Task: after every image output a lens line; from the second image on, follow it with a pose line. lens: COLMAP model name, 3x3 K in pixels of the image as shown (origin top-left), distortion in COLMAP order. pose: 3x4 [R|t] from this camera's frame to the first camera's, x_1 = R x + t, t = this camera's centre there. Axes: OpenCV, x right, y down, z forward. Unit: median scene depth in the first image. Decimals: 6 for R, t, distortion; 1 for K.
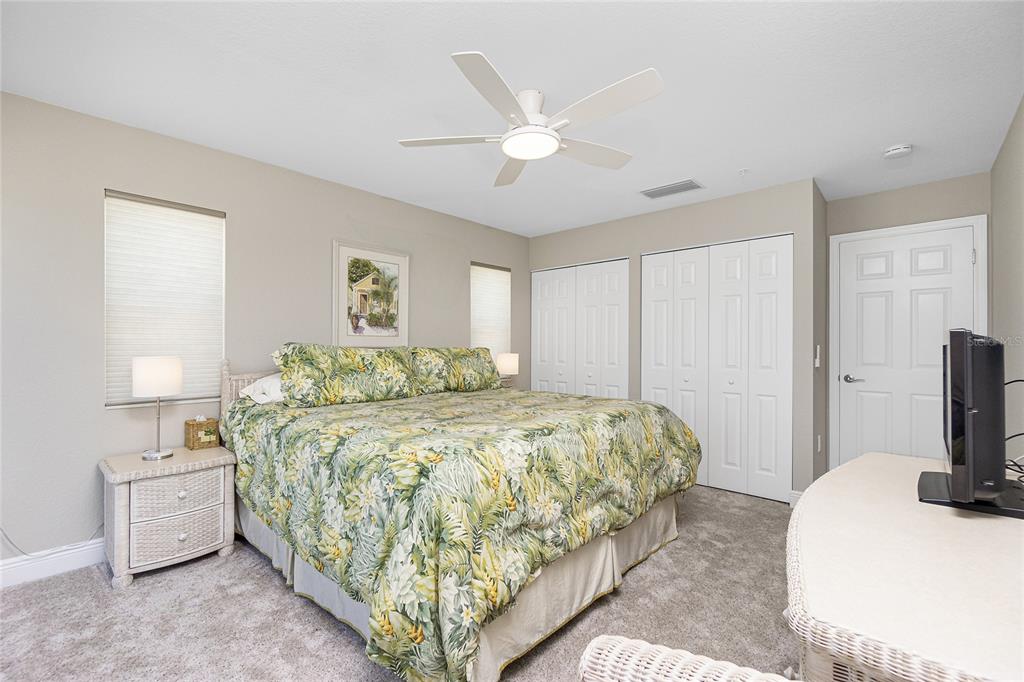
lens RADIAL K [[443.9, 0, 510.0], [0, 443.9, 346.0], [0, 0, 1]] dist [-0.001526, 0.001534]
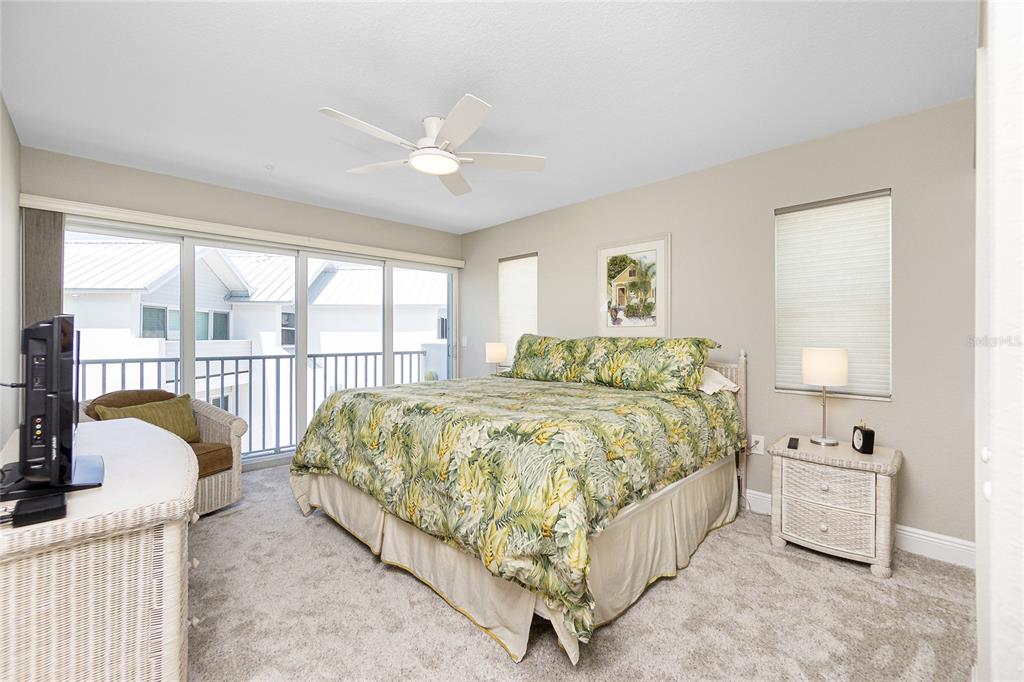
lens RADIAL K [[443.9, 0, 510.2], [0, 443.9, 334.4], [0, 0, 1]] dist [-0.001526, 0.001534]
pose [[-0.068428, -0.008932, -0.997616, 0.744062], [-0.004465, 0.999953, -0.008647, 0.005448], [0.997646, 0.003863, -0.068465, 0.797789]]
